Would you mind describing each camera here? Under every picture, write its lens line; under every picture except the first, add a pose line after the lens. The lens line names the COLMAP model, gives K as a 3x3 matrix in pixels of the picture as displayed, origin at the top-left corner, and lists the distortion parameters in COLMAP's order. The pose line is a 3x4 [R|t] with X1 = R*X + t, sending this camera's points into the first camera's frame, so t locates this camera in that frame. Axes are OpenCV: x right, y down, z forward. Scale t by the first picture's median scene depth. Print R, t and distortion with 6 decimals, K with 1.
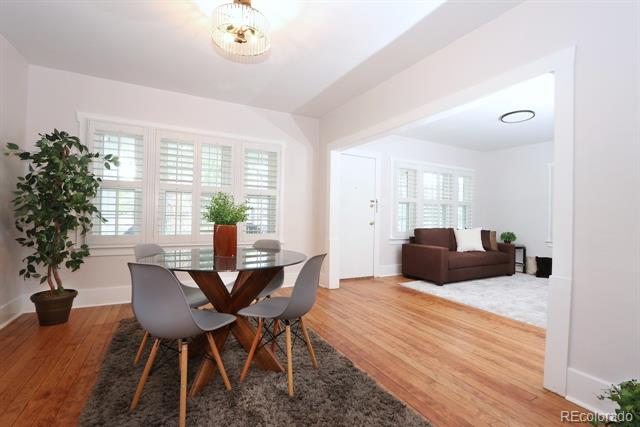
lens RADIAL K [[296.8, 0, 314.2], [0, 296.8, 214.9], [0, 0, 1]] dist [-0.017358, 0.000137]
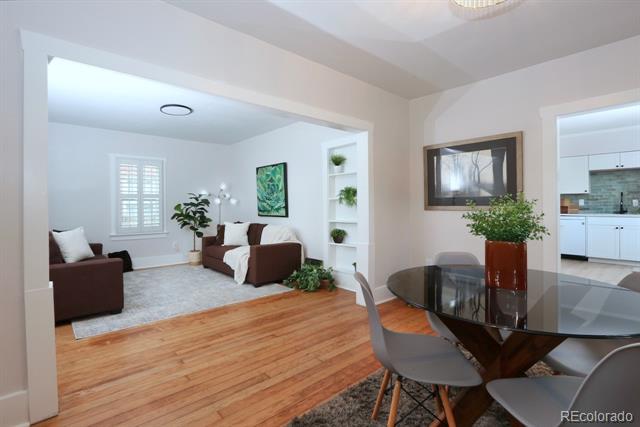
lens RADIAL K [[309.8, 0, 318.6], [0, 309.8, 202.7], [0, 0, 1]] dist [-0.018303, 0.000605]
pose [[-0.241326, -0.012099, 0.970369, -0.557810], [0.003898, 0.999902, 0.013436, -0.041447], [-0.970436, 0.007025, -0.241255, 1.016445]]
